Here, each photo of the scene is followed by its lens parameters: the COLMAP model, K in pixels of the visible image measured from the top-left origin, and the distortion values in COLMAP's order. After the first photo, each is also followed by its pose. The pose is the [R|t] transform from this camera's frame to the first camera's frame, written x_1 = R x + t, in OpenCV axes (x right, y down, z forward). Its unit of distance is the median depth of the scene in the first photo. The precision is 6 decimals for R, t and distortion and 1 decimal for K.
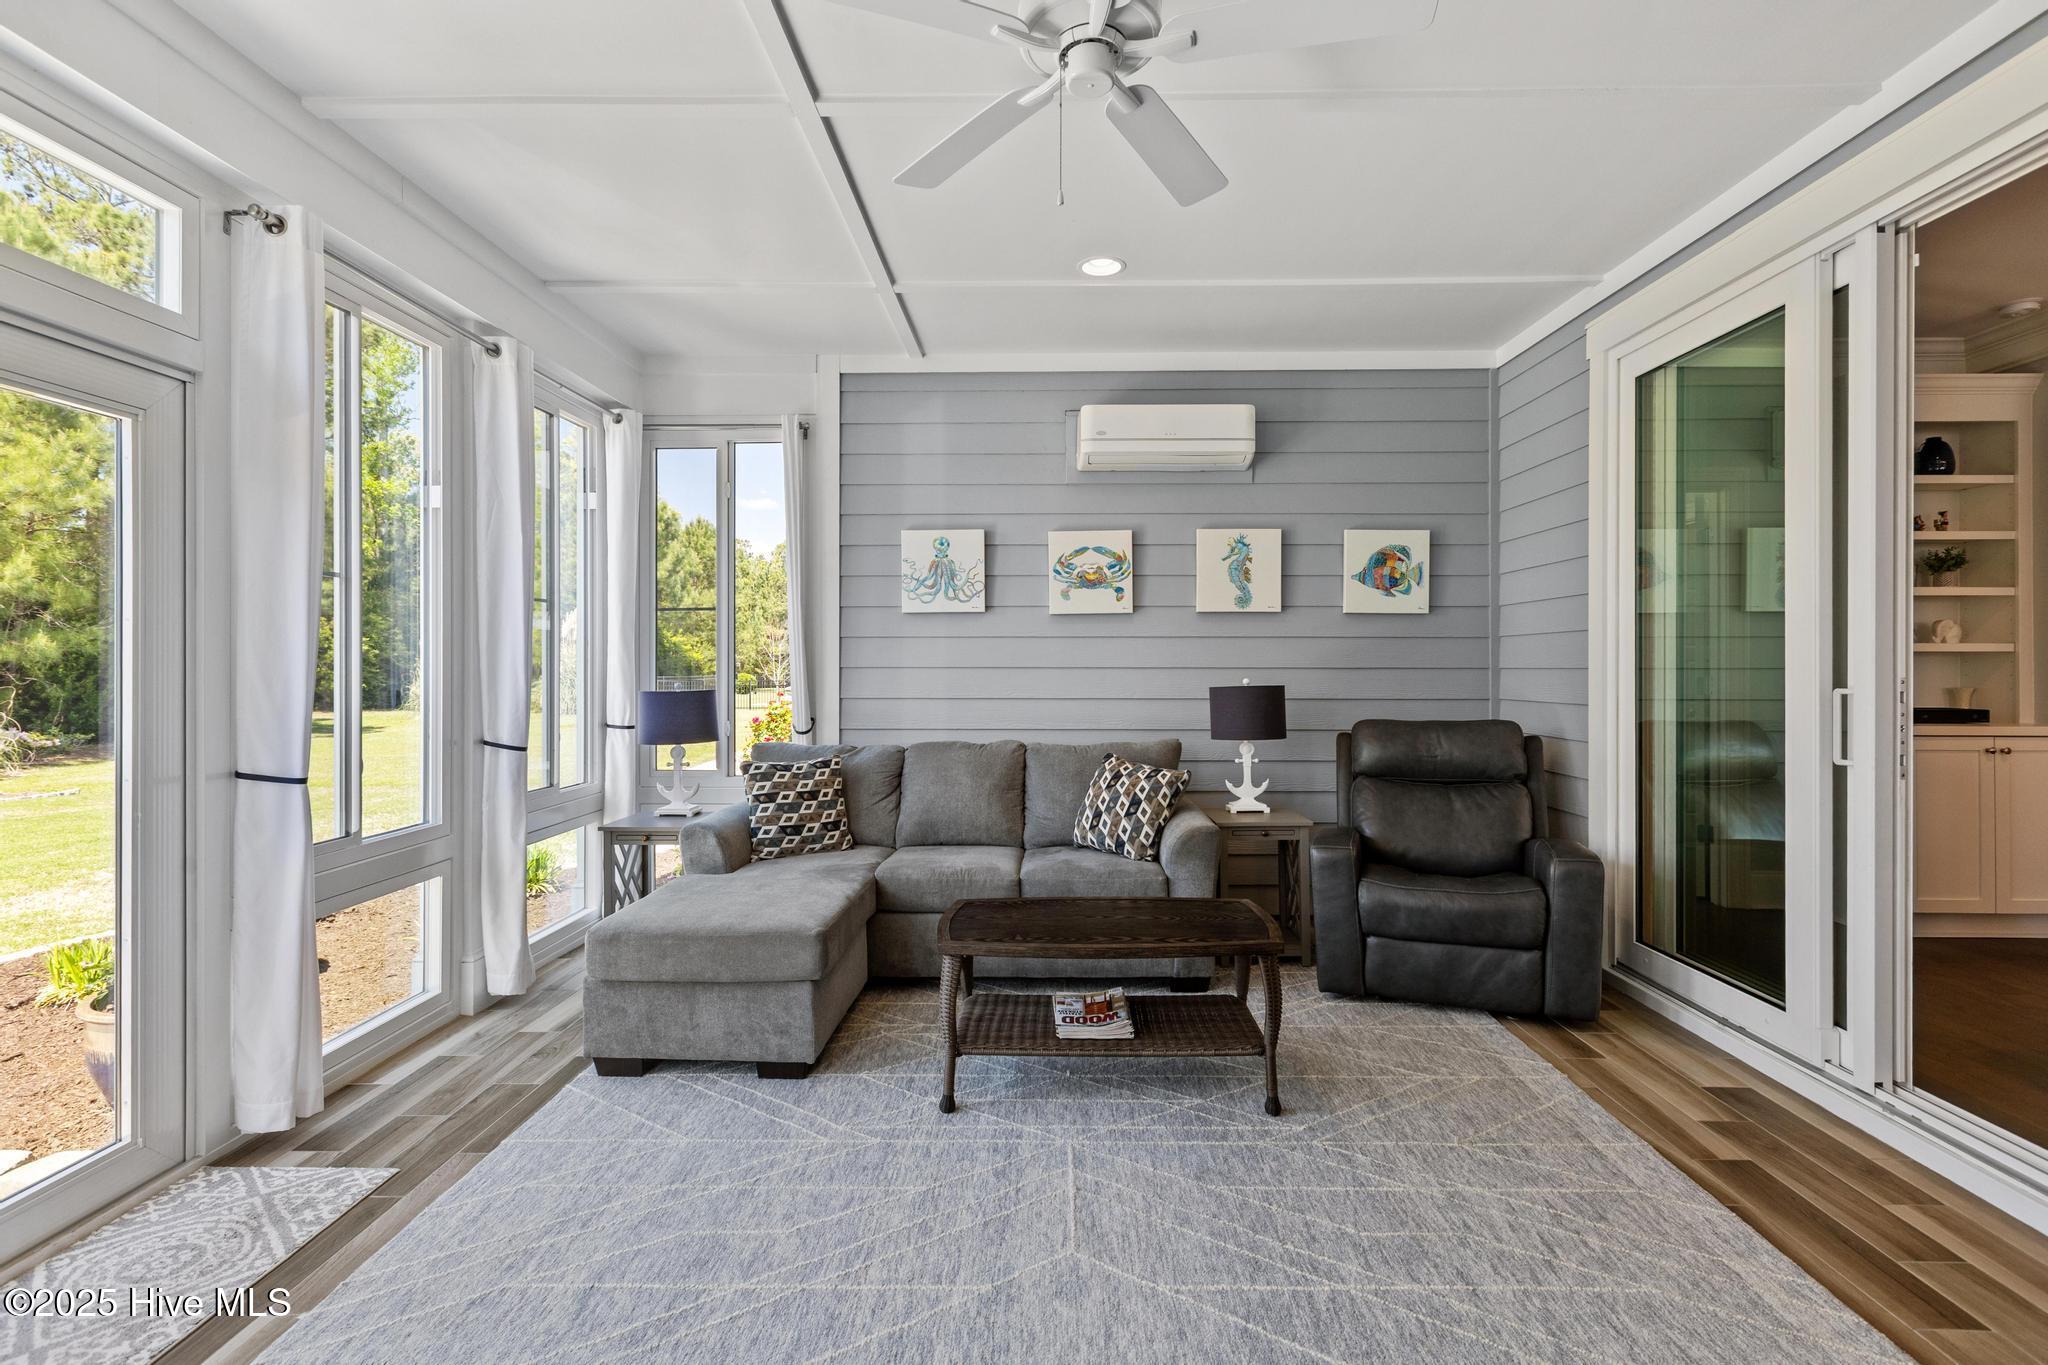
lens RADIAL K [[932.6, 0, 1023.6], [0, 932.6, 661.2], [0, 0, 1]] dist [-0.002346, -0.000086]
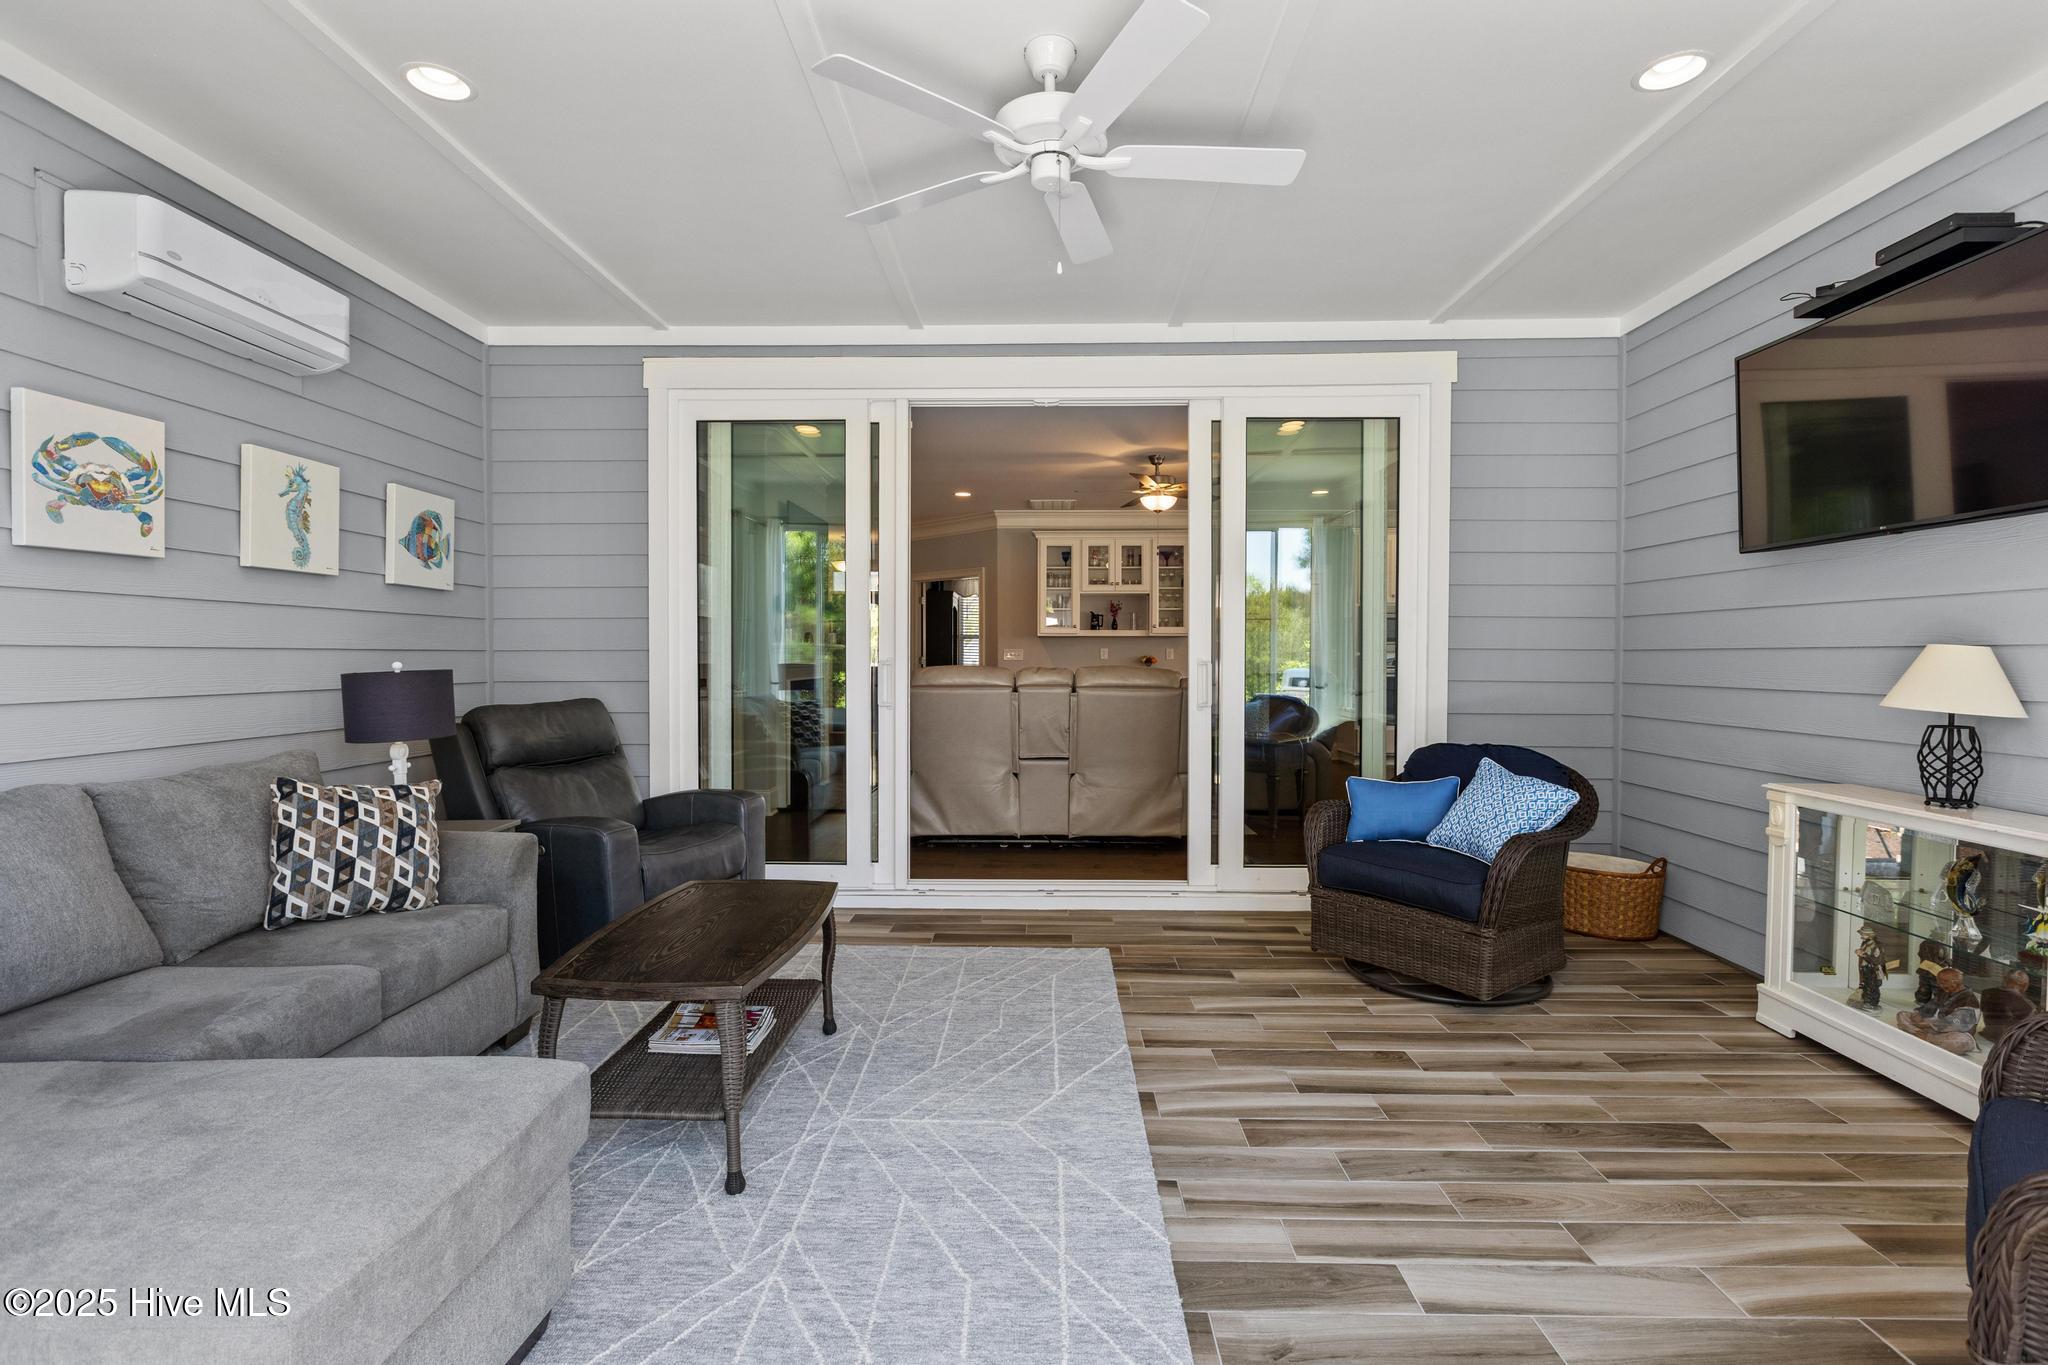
lens RADIAL K [[980.9, 0, 1024.5], [0, 980.9, 672.8], [0, 0, 1]] dist [0.000456, -0.000276]
pose [[-0.001892, -0.018706, 0.999823, -0.536587], [-0.003959, 0.999817, 0.018698, 0.009614], [-0.999990, -0.003923, -0.001966, 0.437535]]
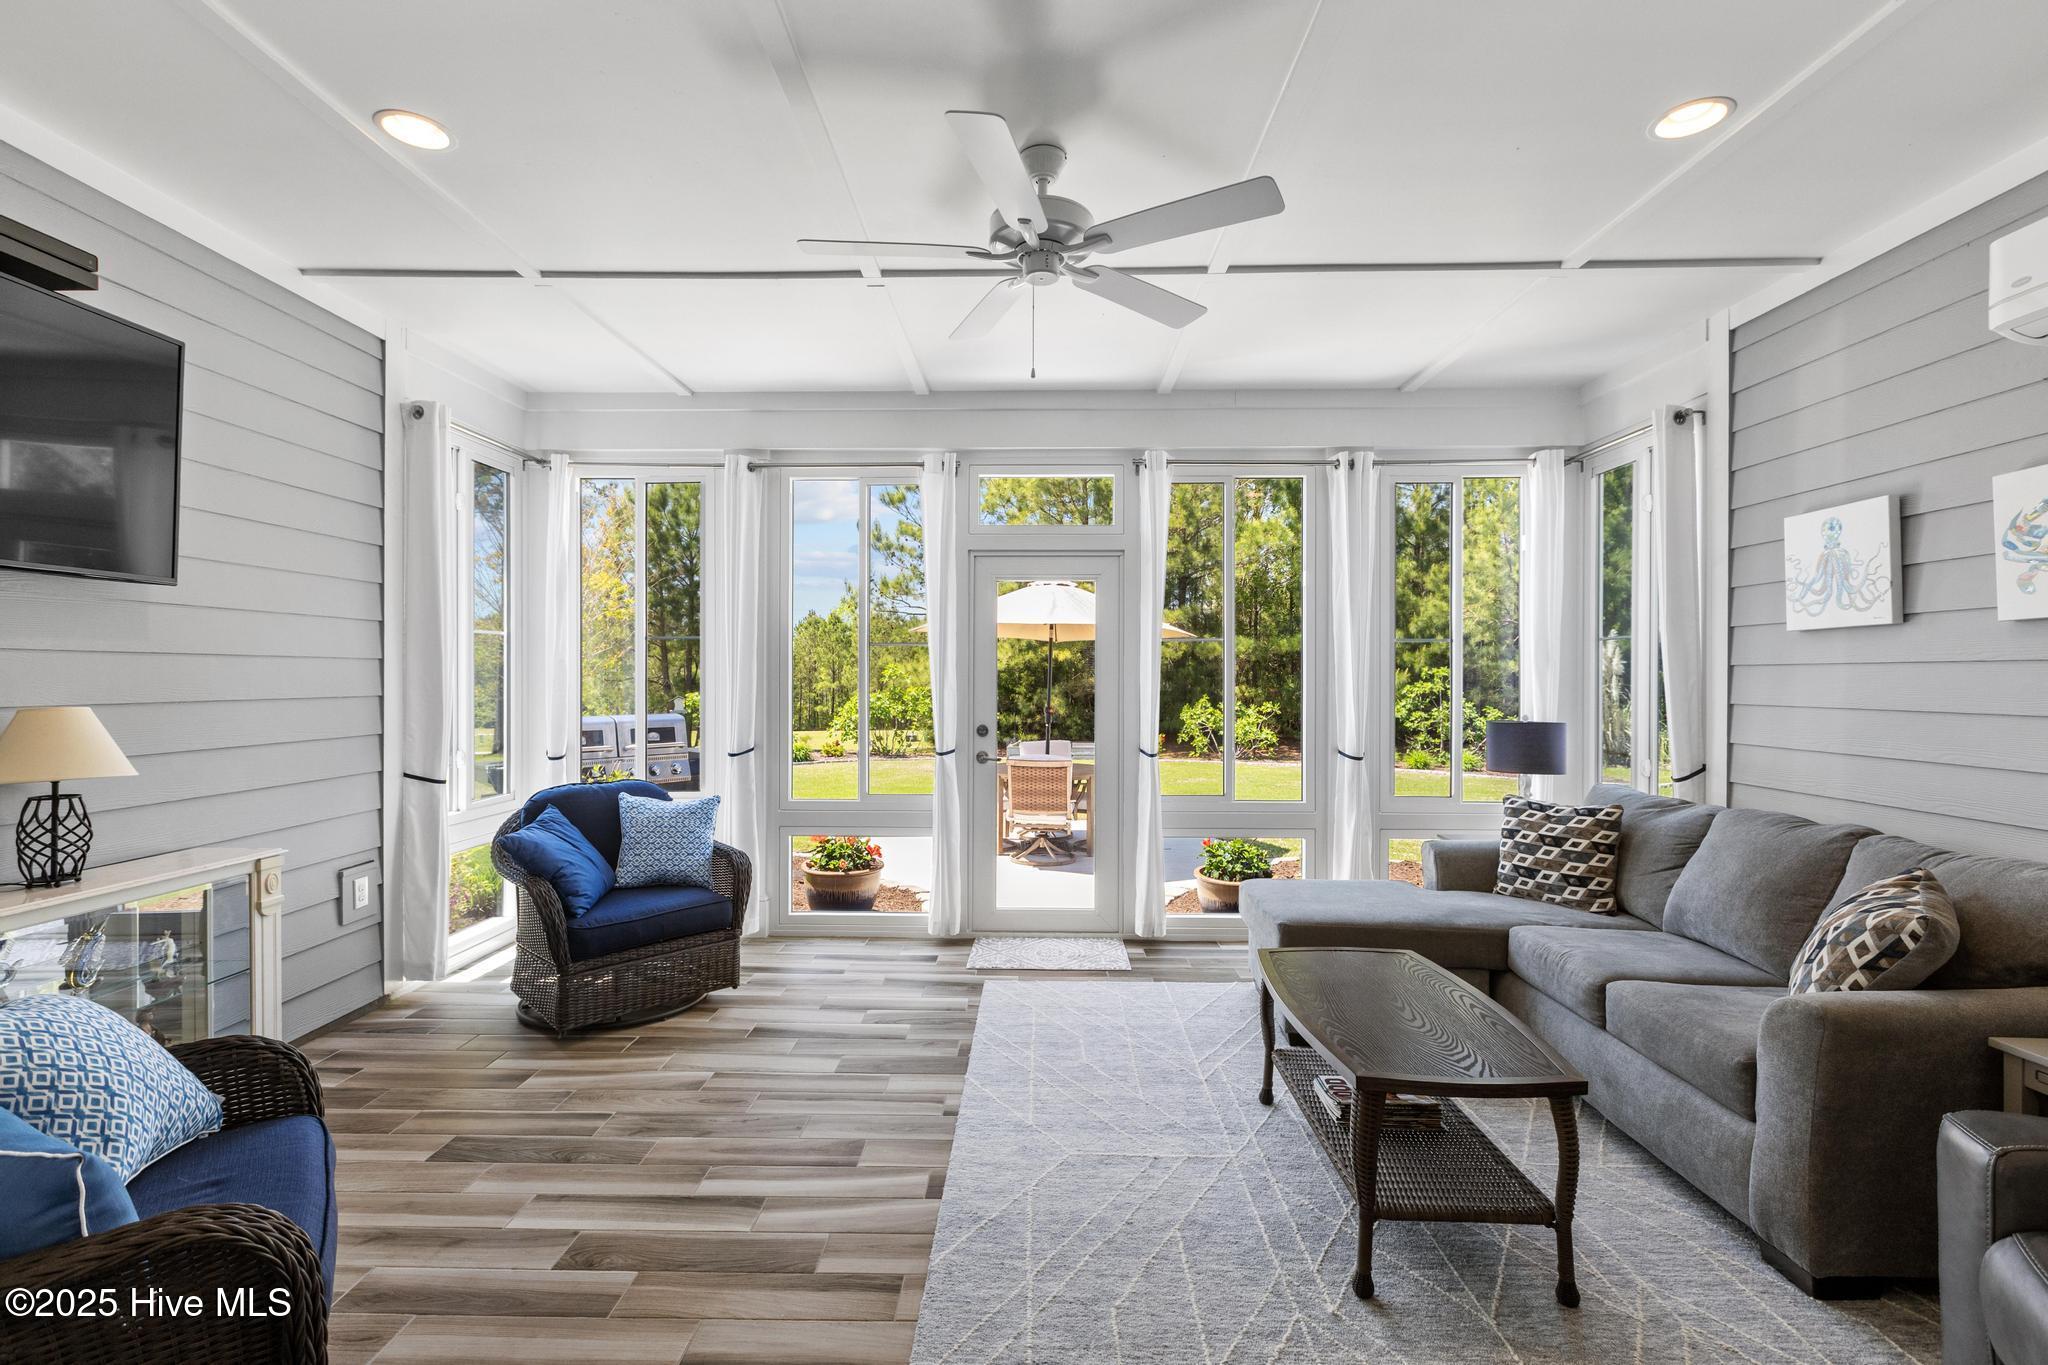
lens RADIAL K [[917.9, 0, 1024.0], [0, 917.9, 682.5], [0, 0, 1]] dist [-0.001052, -0.000287]
pose [[0.003083, 0.006649, -0.999973, 0.590627], [-0.000629, 0.999978, 0.006648, -0.016691], [0.999995, 0.000608, 0.003087, 0.409795]]
